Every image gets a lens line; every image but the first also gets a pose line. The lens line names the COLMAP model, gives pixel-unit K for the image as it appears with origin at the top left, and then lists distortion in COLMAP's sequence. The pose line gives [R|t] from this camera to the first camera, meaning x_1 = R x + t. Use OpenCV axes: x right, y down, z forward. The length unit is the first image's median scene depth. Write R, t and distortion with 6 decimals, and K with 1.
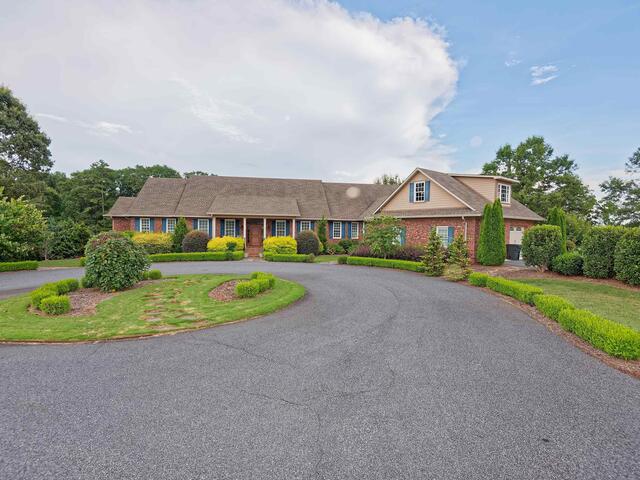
lens RADIAL K [[324.1, 0, 320.0], [0, 324.1, 240.0], [0, 0, 1]] dist [-0.015935, -0.000528]
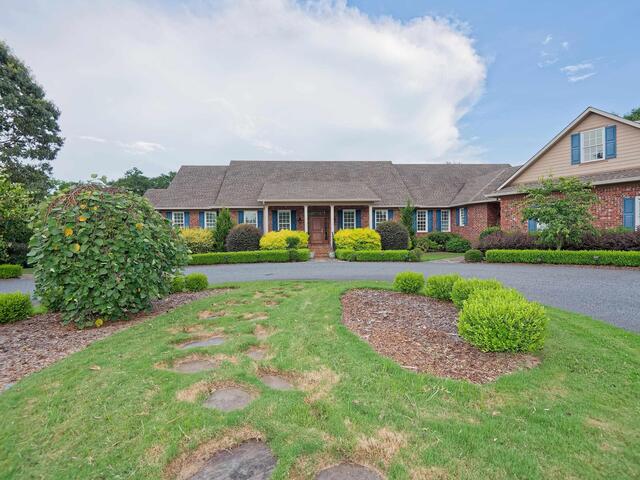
lens RADIAL K [[324.1, 0, 320.0], [0, 324.1, 240.0], [0, 0, 1]] dist [-0.015935, -0.000528]
pose [[0.995897, -0.026471, -0.086537, -0.144772], [0.024552, 0.999430, -0.023157, 0.031100], [0.087101, 0.020937, 0.995979, 0.271498]]
